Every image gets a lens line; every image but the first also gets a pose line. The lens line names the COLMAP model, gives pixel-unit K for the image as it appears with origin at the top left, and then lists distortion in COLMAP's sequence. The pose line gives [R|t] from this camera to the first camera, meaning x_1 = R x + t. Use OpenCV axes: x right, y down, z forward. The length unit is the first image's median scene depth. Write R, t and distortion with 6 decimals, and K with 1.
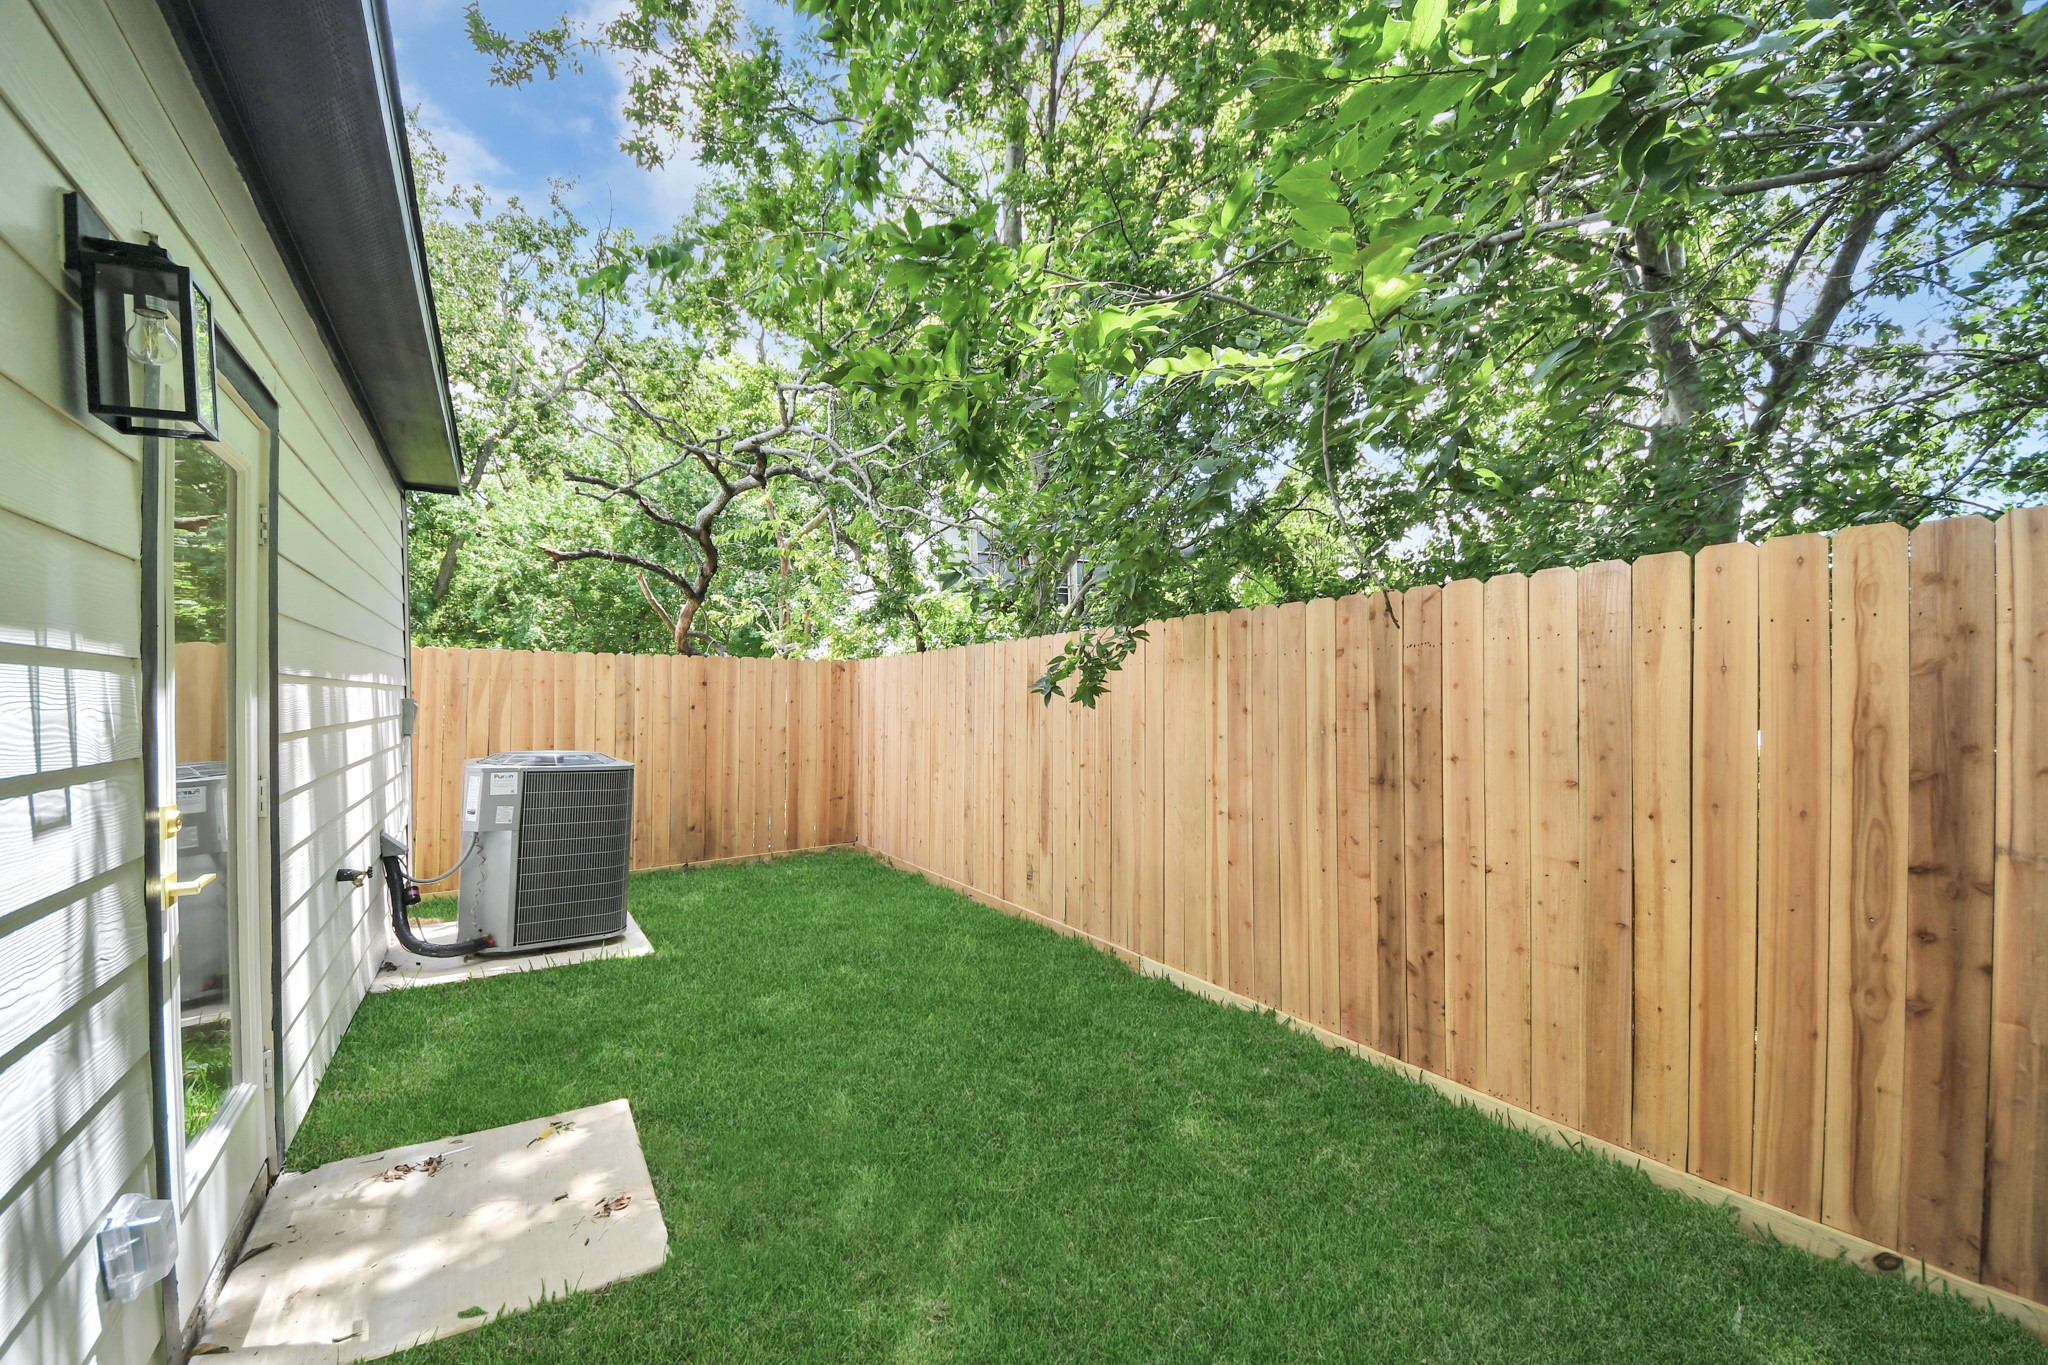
lens RADIAL K [[749.9, 0, 1031.1], [0, 749.9, 706.8], [0, 0, 1]] dist [0.000716, -0.007666]
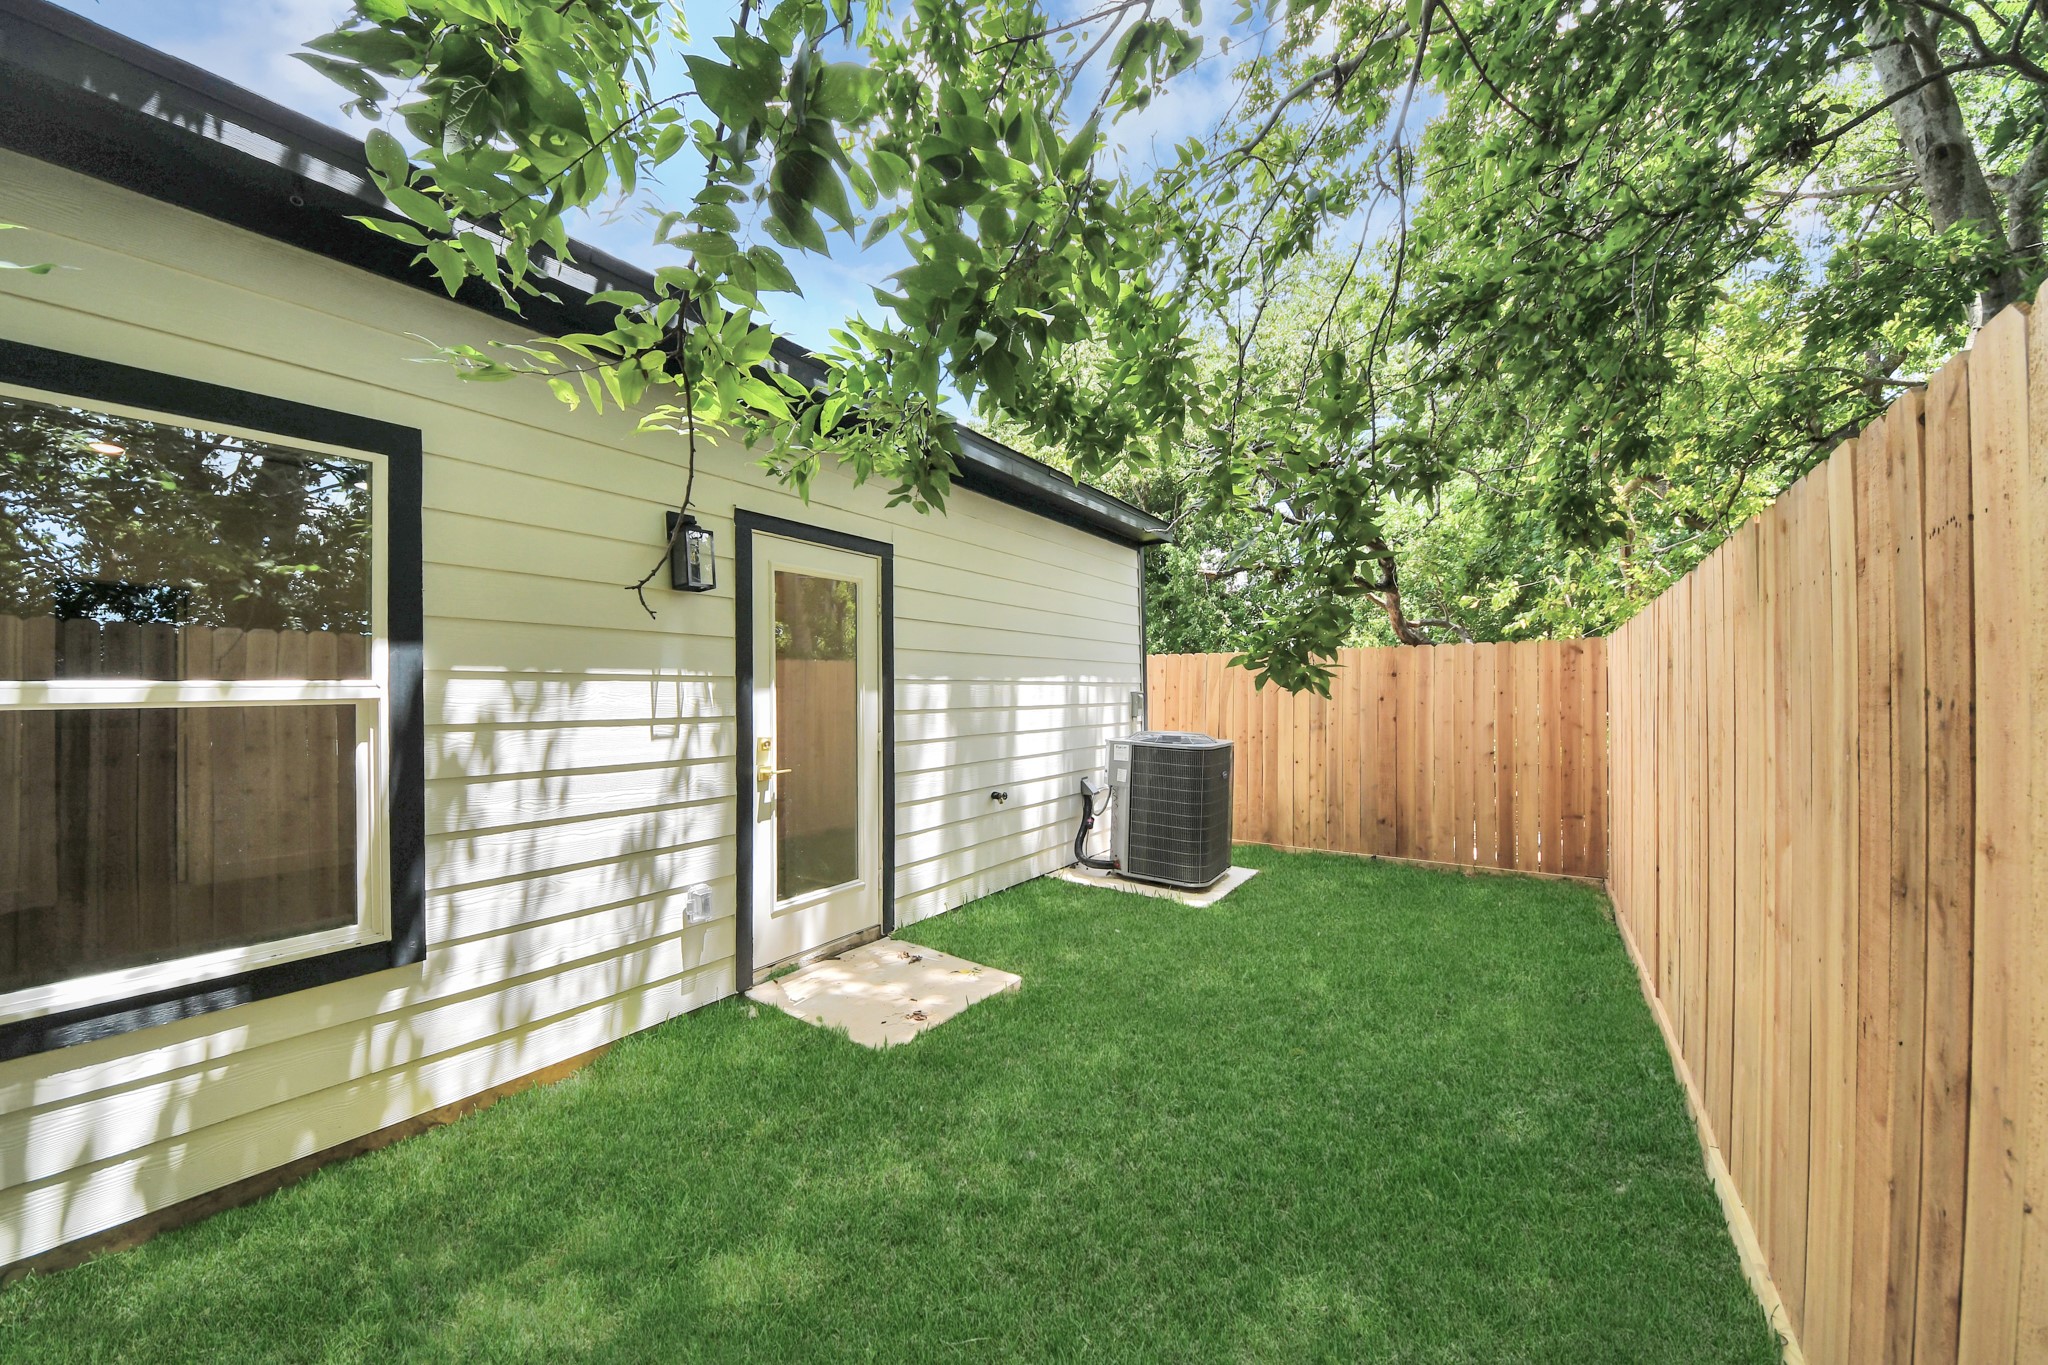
lens RADIAL K [[742.9, 0, 1022.3], [0, 742.9, 692.5], [0, 0, 1]] dist [0.054034, -0.000027]
pose [[0.351201, -0.003293, -0.936294, 0.522408], [-0.004123, 0.999979, -0.005064, -0.001341], [0.936291, 0.005638, 0.351180, 0.340494]]
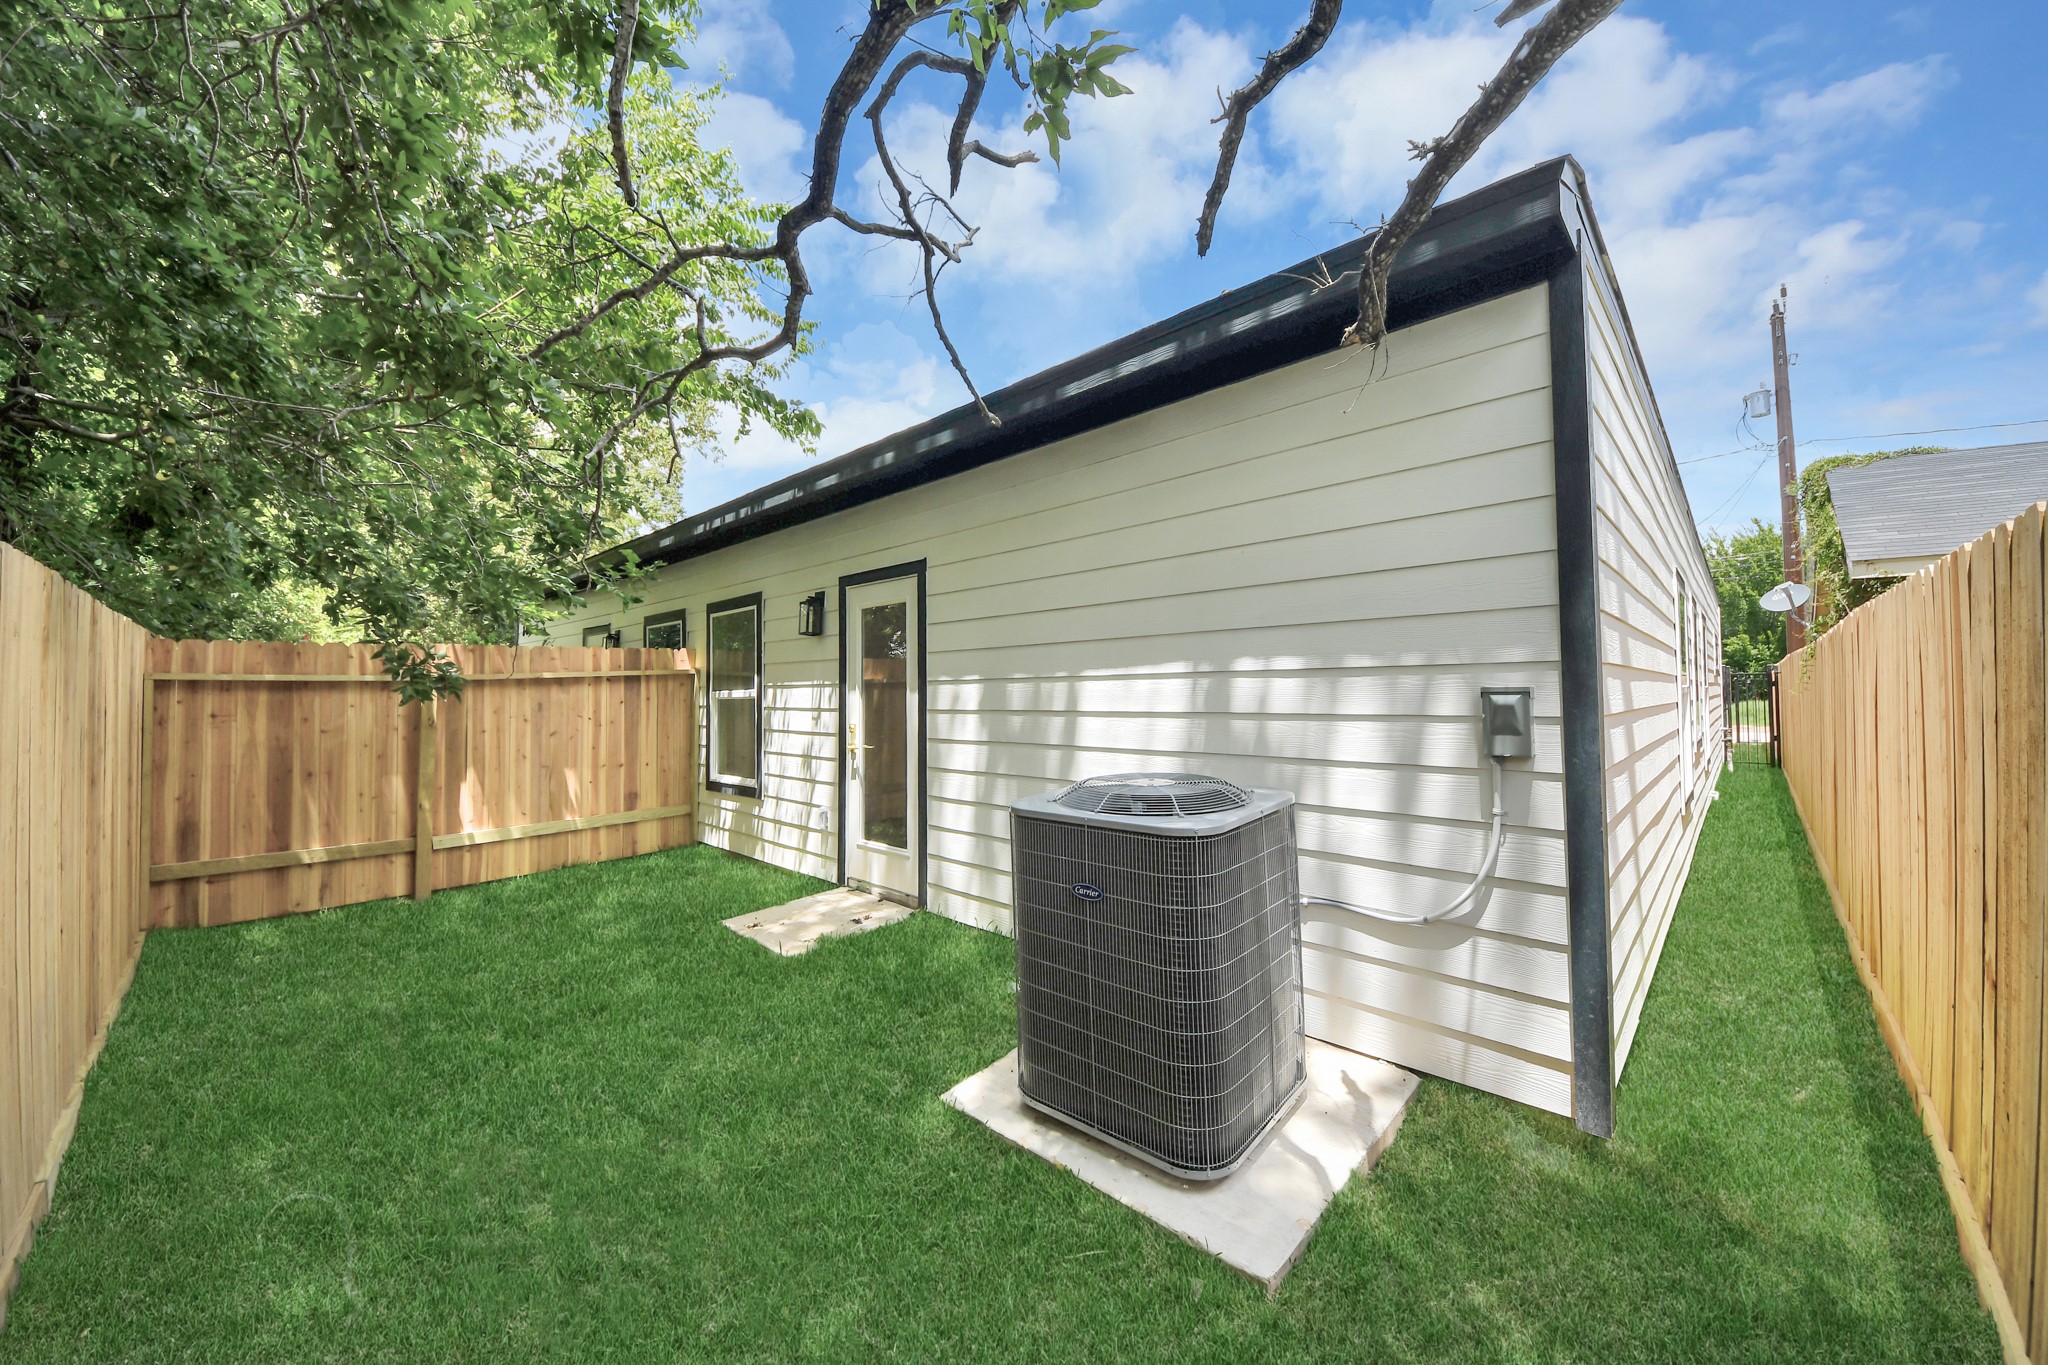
lens RADIAL K [[742.9, 0, 1022.3], [0, 742.9, 692.5], [0, 0, 1]] dist [0.054034, -0.000027]
pose [[-0.983266, 0.000139, -0.182176, -0.483720], [-0.000093, 0.999999, 0.001266, -0.008629], [0.182176, 0.001262, -0.983265, 1.731709]]
